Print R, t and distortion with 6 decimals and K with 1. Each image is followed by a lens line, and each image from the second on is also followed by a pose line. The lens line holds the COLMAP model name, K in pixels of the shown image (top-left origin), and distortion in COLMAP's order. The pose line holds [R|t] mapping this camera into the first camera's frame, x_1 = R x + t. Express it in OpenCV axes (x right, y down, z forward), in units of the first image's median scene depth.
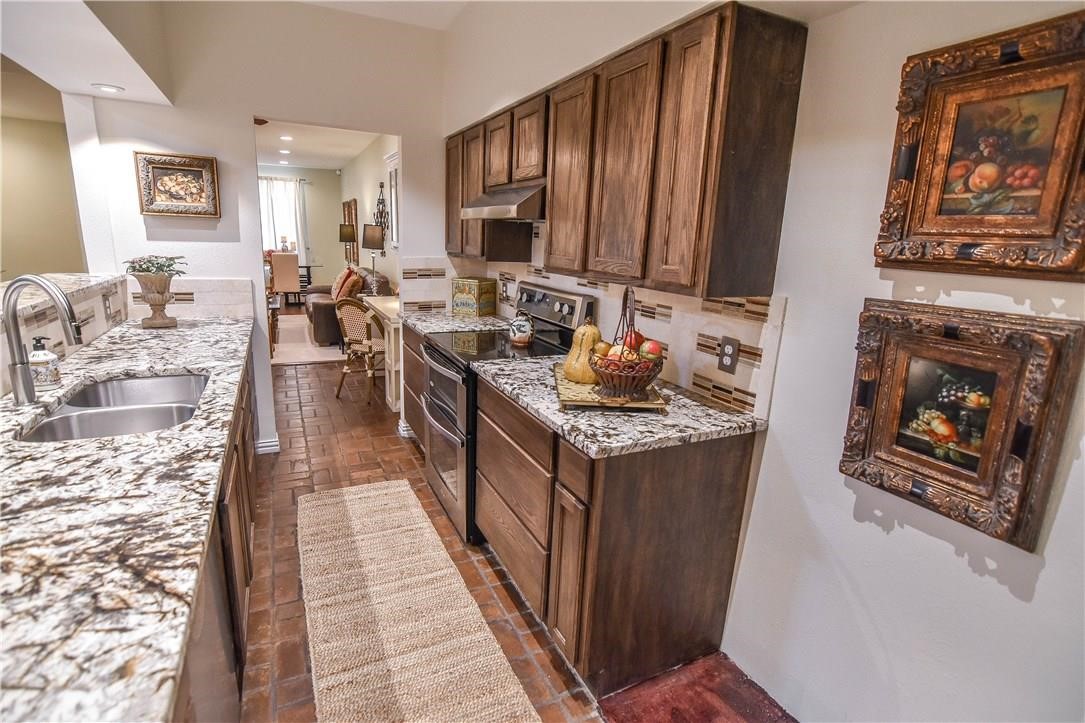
lens RADIAL K [[530.1, 0, 540.4], [0, 530.1, 364.4], [0, 0, 1]] dist [-0.027836, 0.008698]
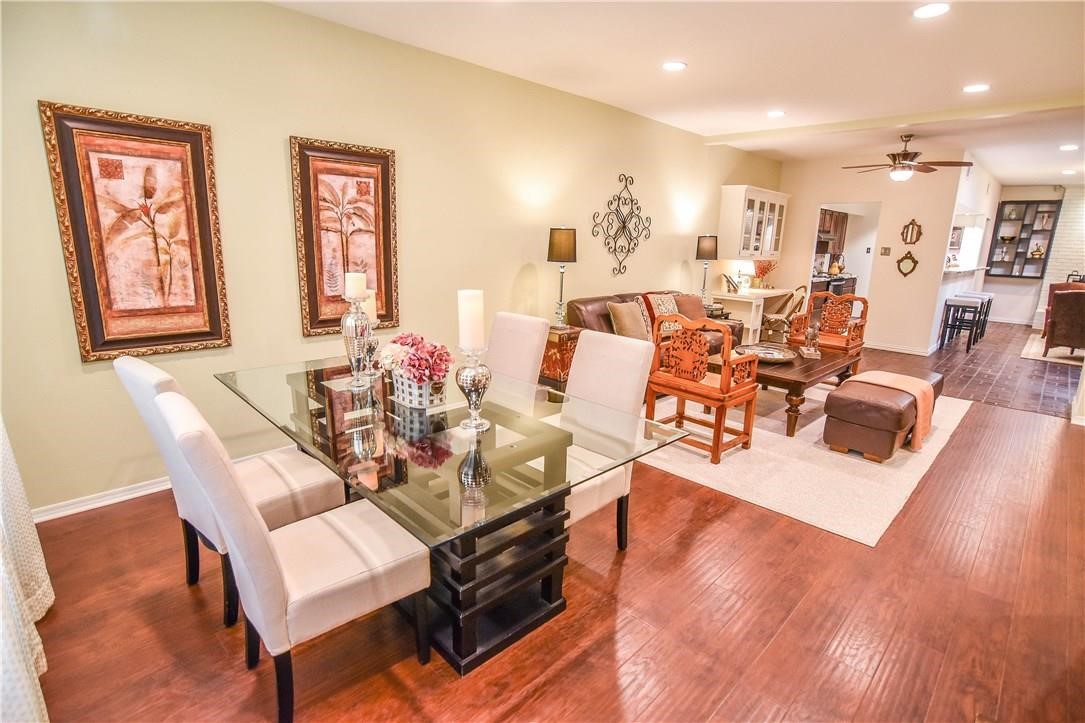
lens RADIAL K [[530.1, 0, 543.9], [0, 530.1, 361.7], [0, 0, 1]] dist [-0.027836, 0.008698]
pose [[-0.330318, -0.263667, 0.906294, -4.440020], [0.183689, 0.923874, 0.335731, -1.635469], [-0.925823, 0.277375, -0.256740, 6.013480]]
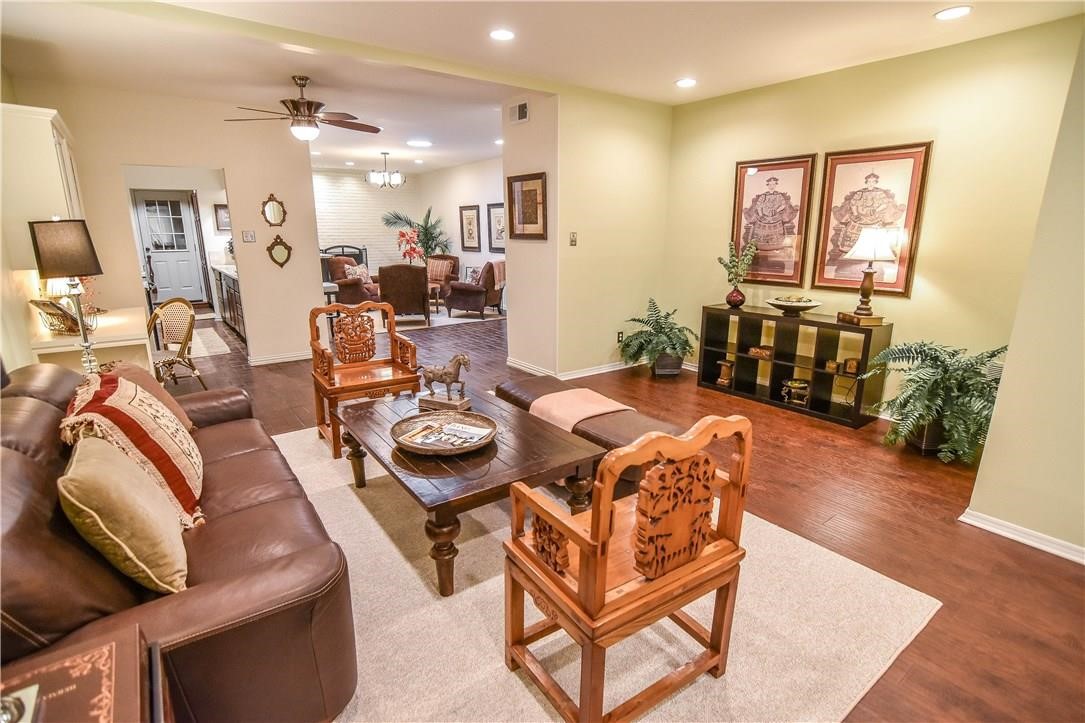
lens RADIAL K [[530.1, 0, 540.9], [0, 530.1, 364.6], [0, 0, 1]] dist [-0.027836, 0.008698]
pose [[-0.981615, 0.006372, -0.190765, -2.296880], [-0.083211, 0.885180, 0.457746, -1.435418], [0.171778, 0.465204, -0.868376, 5.516872]]
